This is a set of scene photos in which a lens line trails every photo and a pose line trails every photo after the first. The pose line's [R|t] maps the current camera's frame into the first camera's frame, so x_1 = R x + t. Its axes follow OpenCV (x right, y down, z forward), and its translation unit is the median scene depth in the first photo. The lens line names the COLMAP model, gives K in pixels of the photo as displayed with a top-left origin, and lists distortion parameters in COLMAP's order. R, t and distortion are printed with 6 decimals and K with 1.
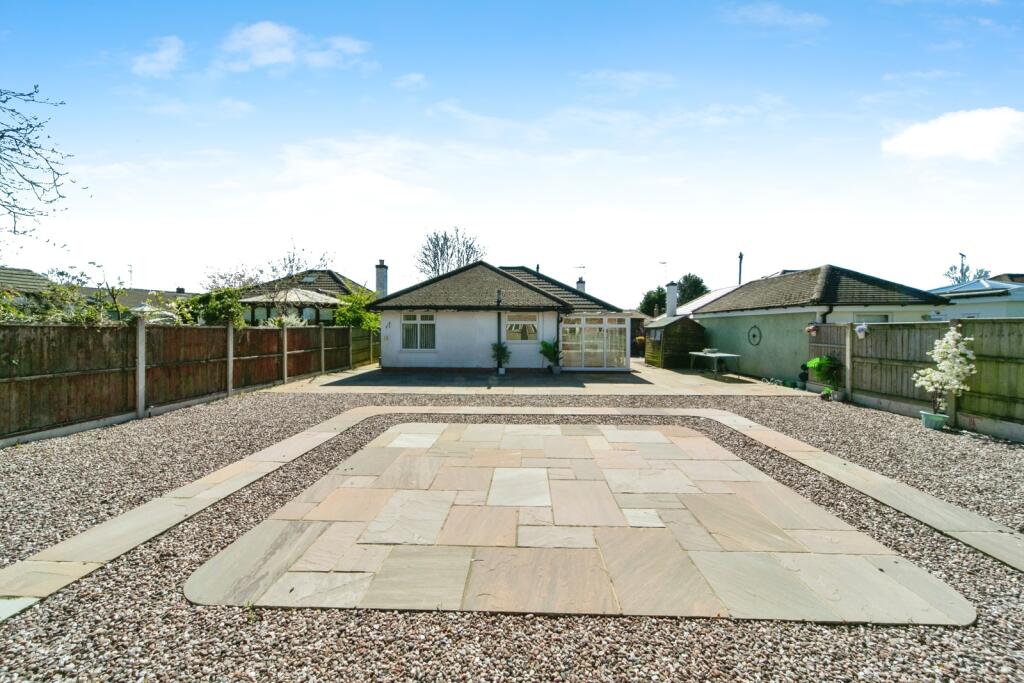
lens RADIAL K [[361.3, 0, 510.8], [0, 361.3, 331.0], [0, 0, 1]] dist [0.001731, 0.000144]
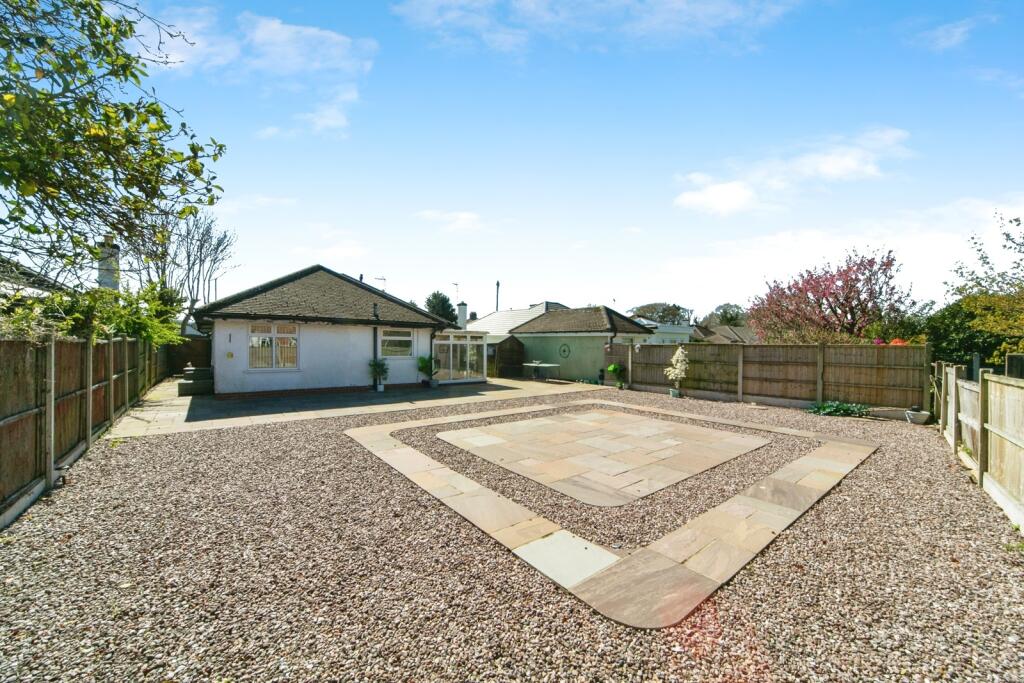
lens RADIAL K [[389.4, 0, 512.6], [0, 389.4, 347.1], [0, 0, 1]] dist [-0.012223, -0.000054]
pose [[0.754138, 0.002888, 0.656709, -0.605162], [-0.006728, 0.999972, 0.003328, -0.006161], [-0.656681, -0.006928, 0.754136, -0.018105]]
